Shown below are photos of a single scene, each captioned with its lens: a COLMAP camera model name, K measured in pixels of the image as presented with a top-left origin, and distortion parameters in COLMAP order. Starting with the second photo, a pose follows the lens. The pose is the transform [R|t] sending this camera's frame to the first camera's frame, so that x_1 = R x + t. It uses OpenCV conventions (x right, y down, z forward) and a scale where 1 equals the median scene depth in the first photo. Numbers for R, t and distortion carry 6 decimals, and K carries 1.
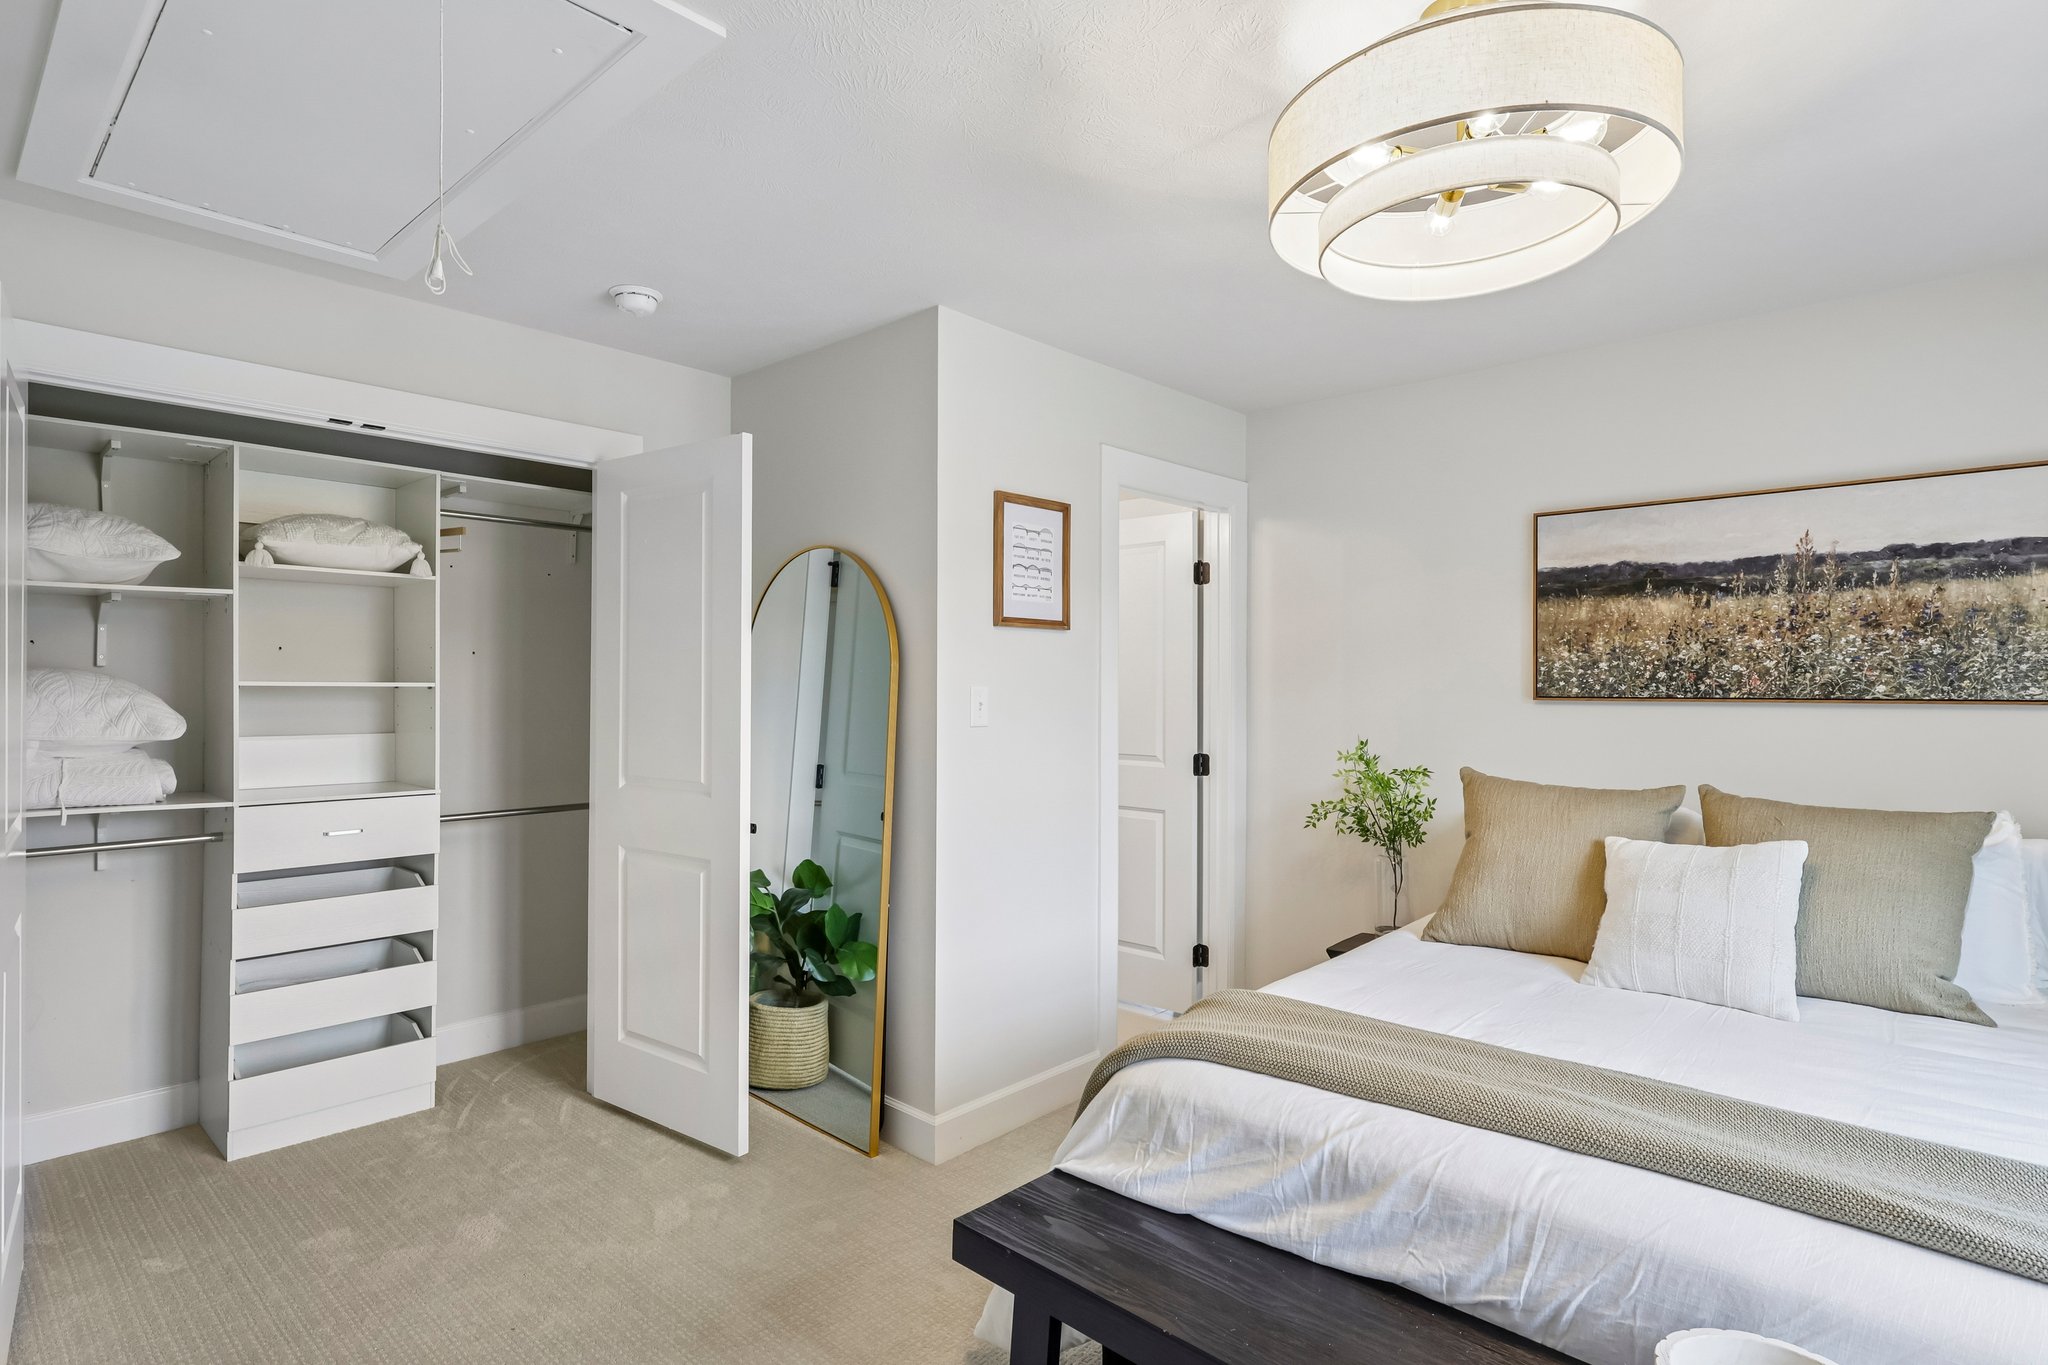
lens RADIAL K [[1046.1, 0, 1017.9], [0, 1046.1, 685.9], [0, 0, 1]] dist [-0.000729, 0.001807]
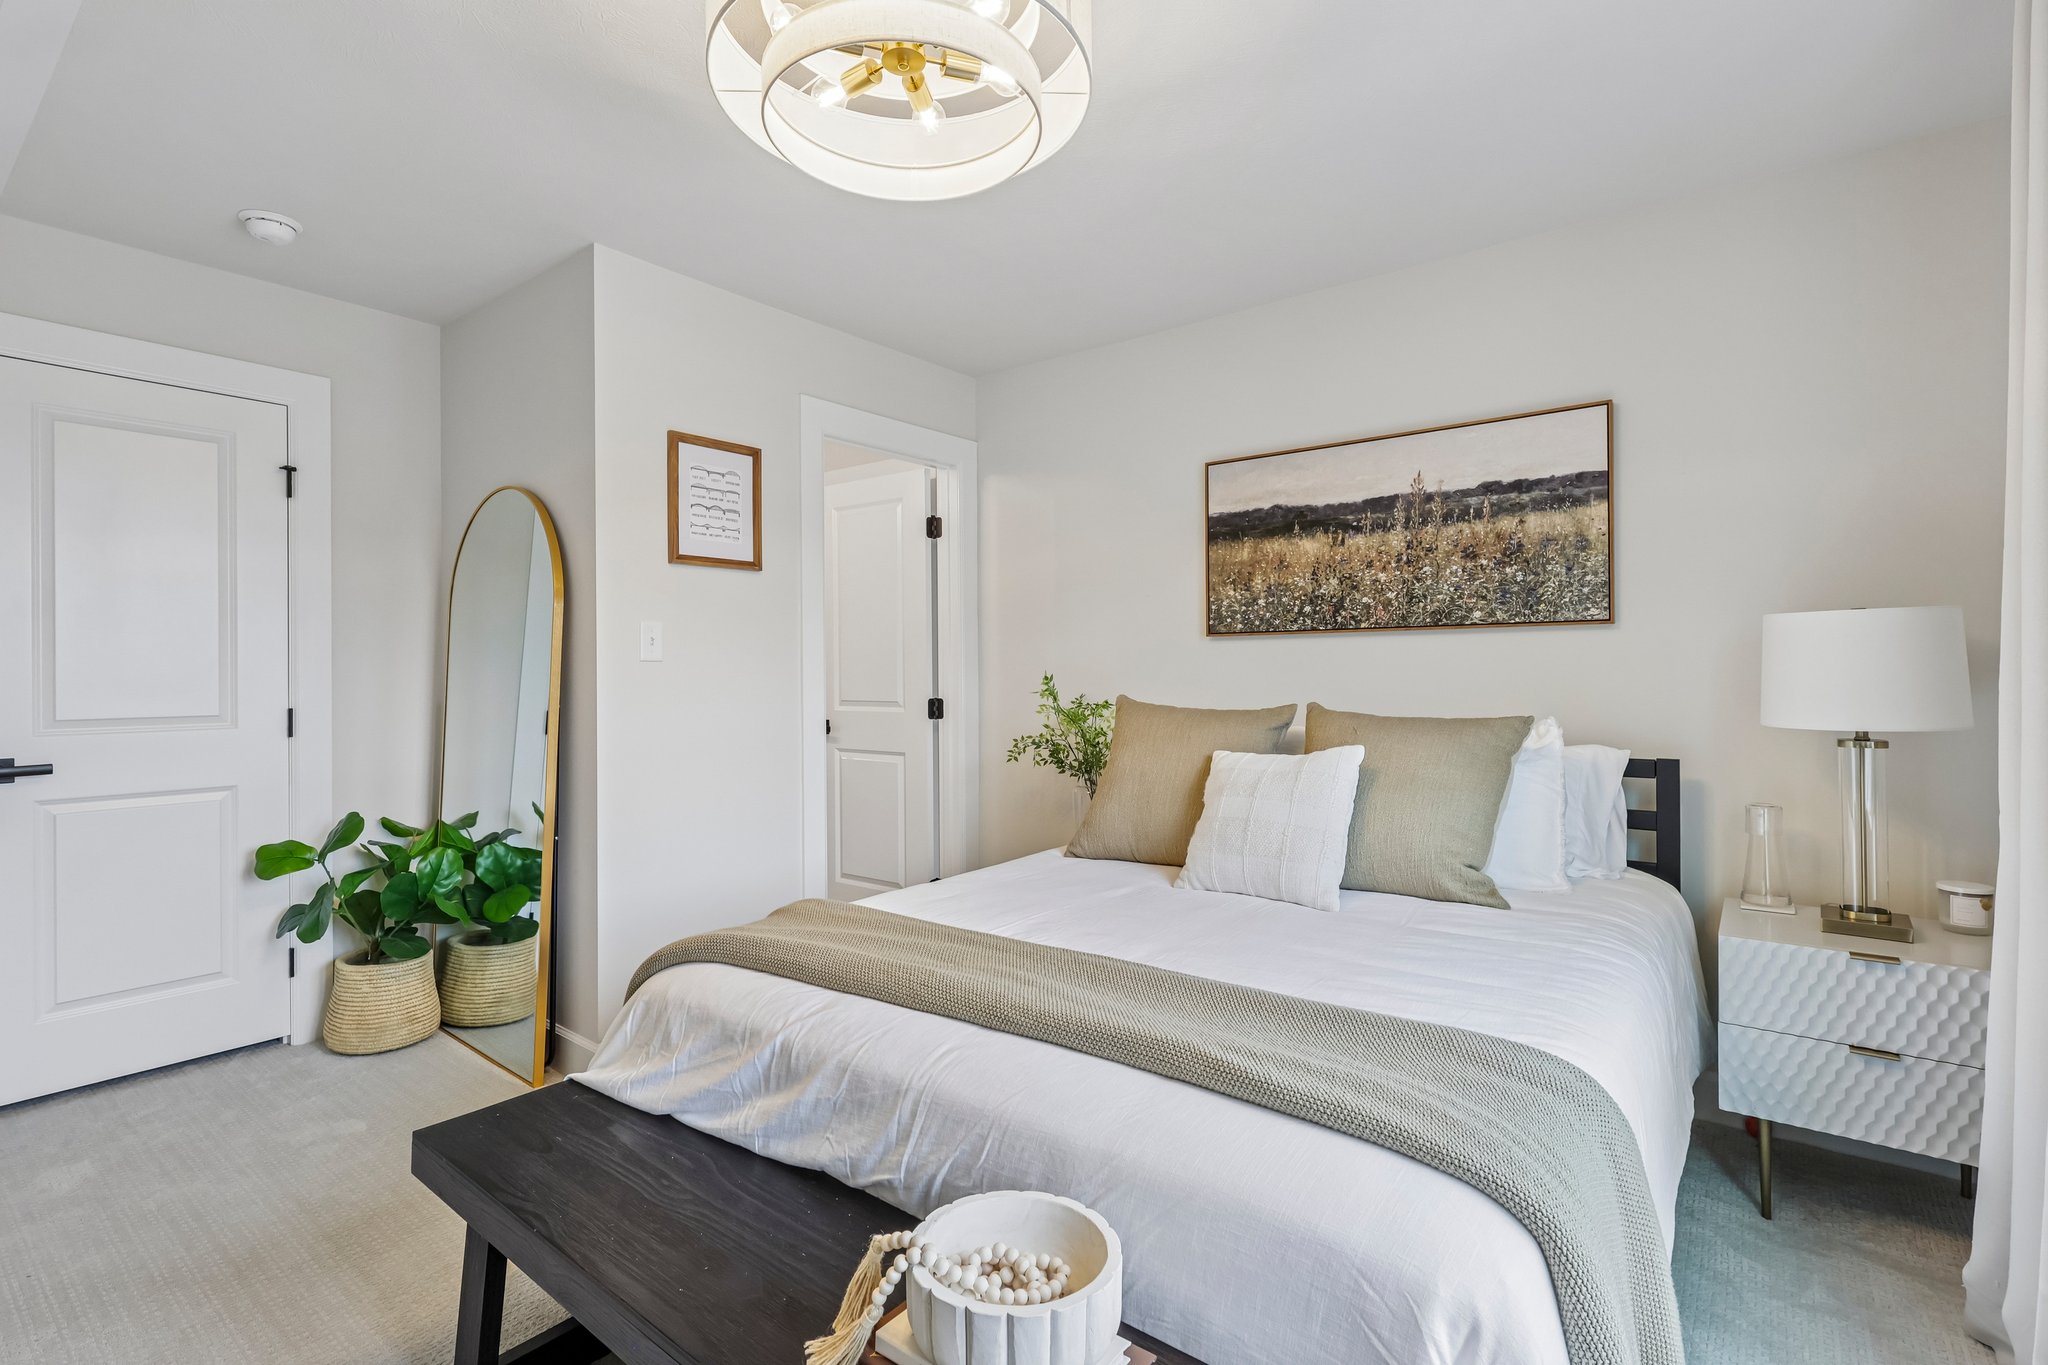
lens RADIAL K [[952.0, 0, 1018.9], [0, 952.0, 672.6], [0, 0, 1]] dist [-0.004161, 0.001083]
pose [[0.996634, -0.009686, 0.081409, 0.259373], [0.009681, 0.999953, 0.000452, 0.056303], [-0.081409, 0.000338, 0.996681, 0.050023]]
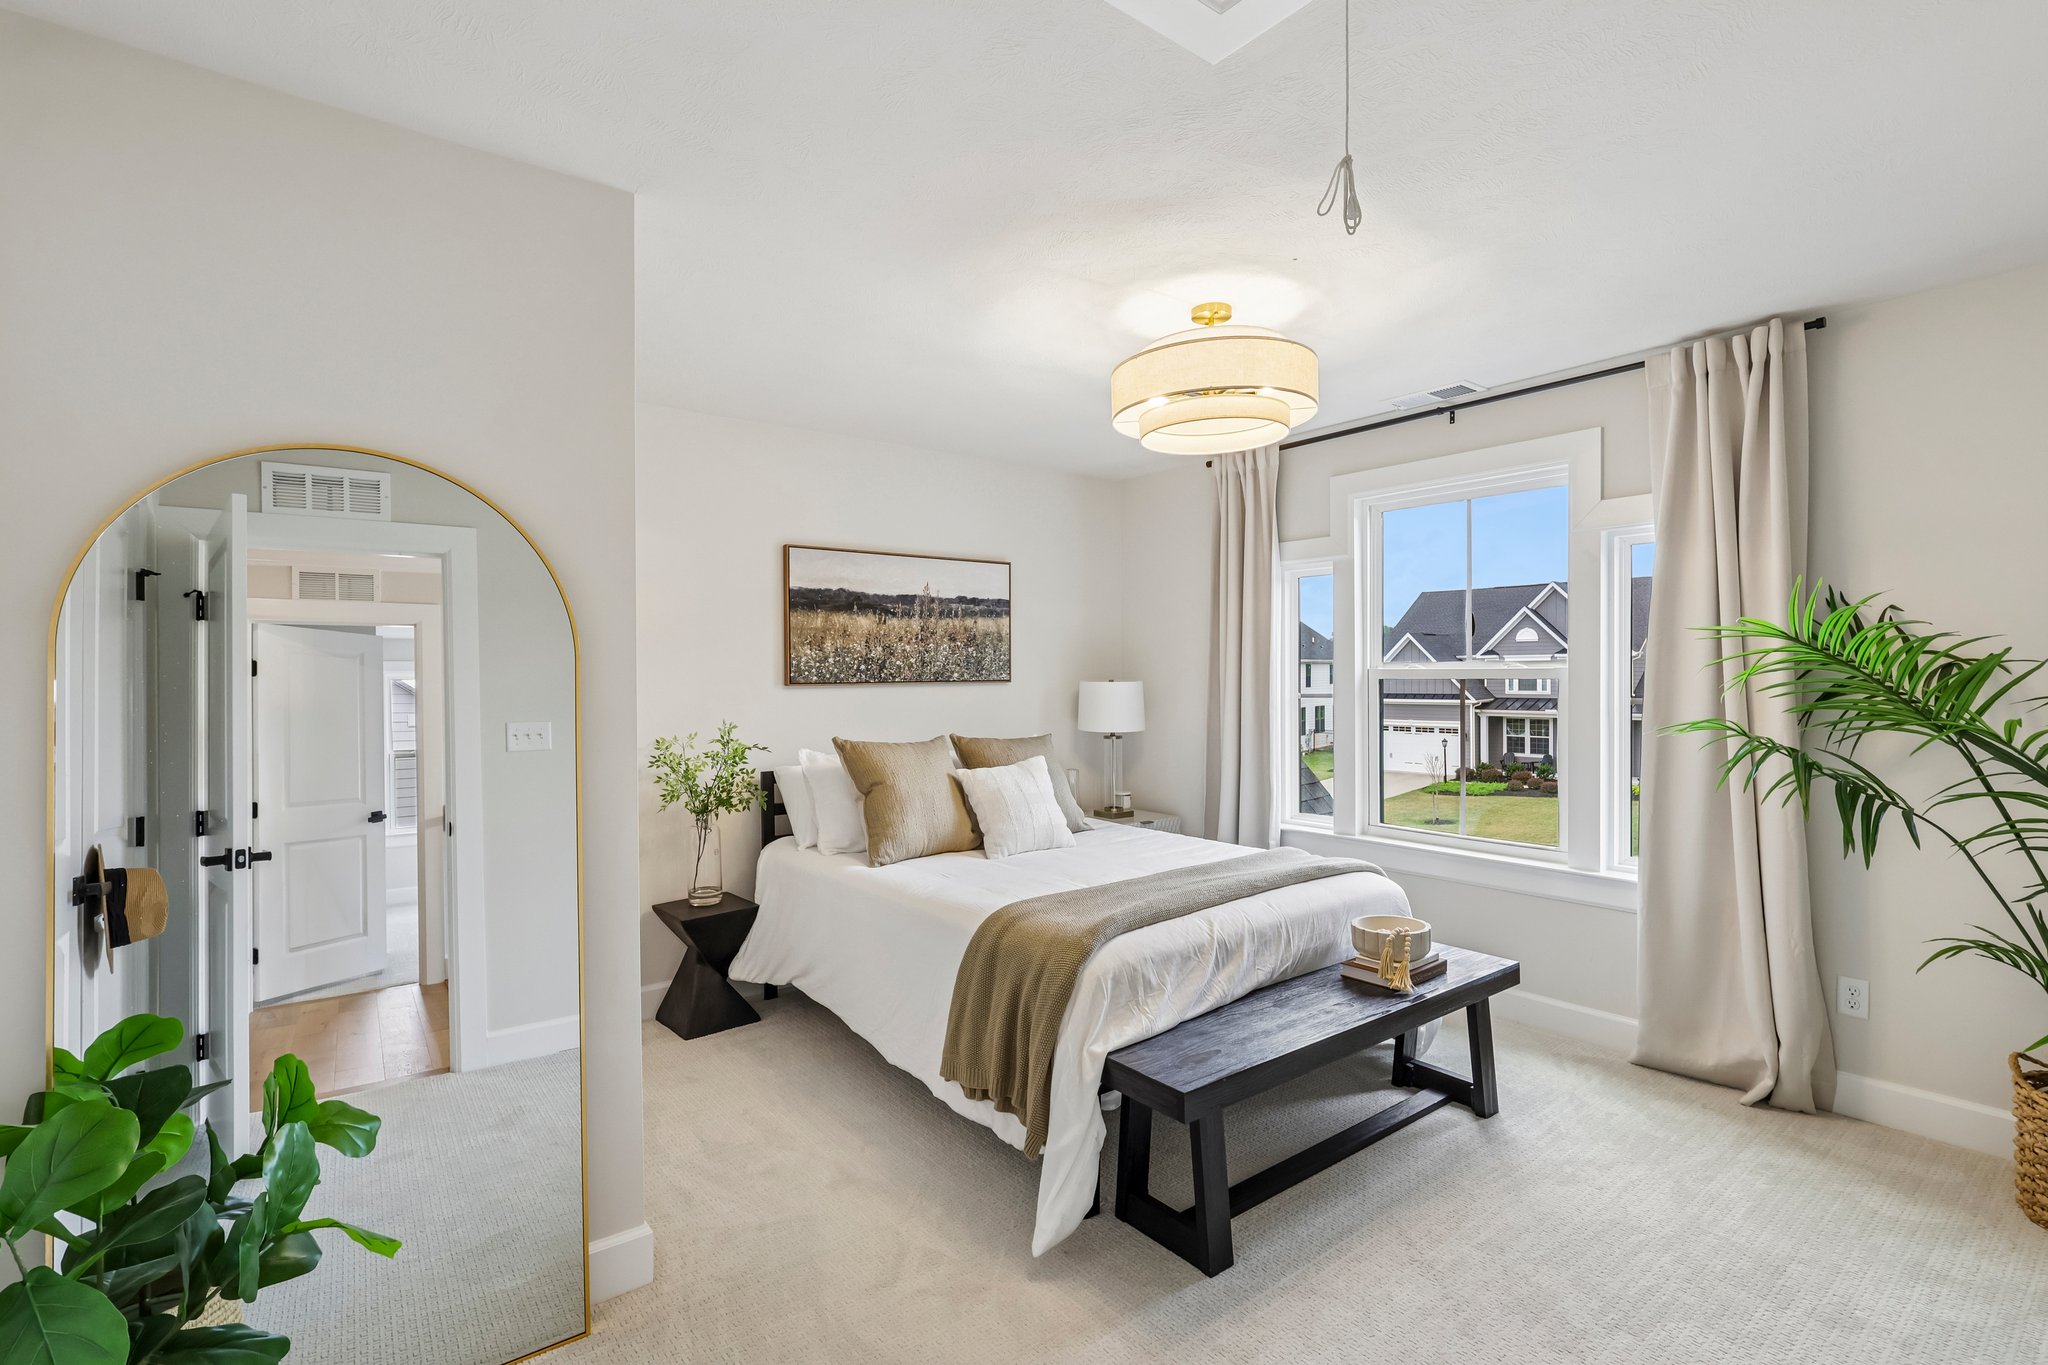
lens RADIAL K [[952.0, 0, 1015.7], [0, 952.0, 672.1], [0, 0, 1]] dist [-0.004161, 0.001083]
pose [[0.161318, -0.002514, 0.986899, -0.752331], [0.007964, 0.999968, 0.001246, -0.003664], [-0.986870, 0.007658, 0.161332, 0.614069]]
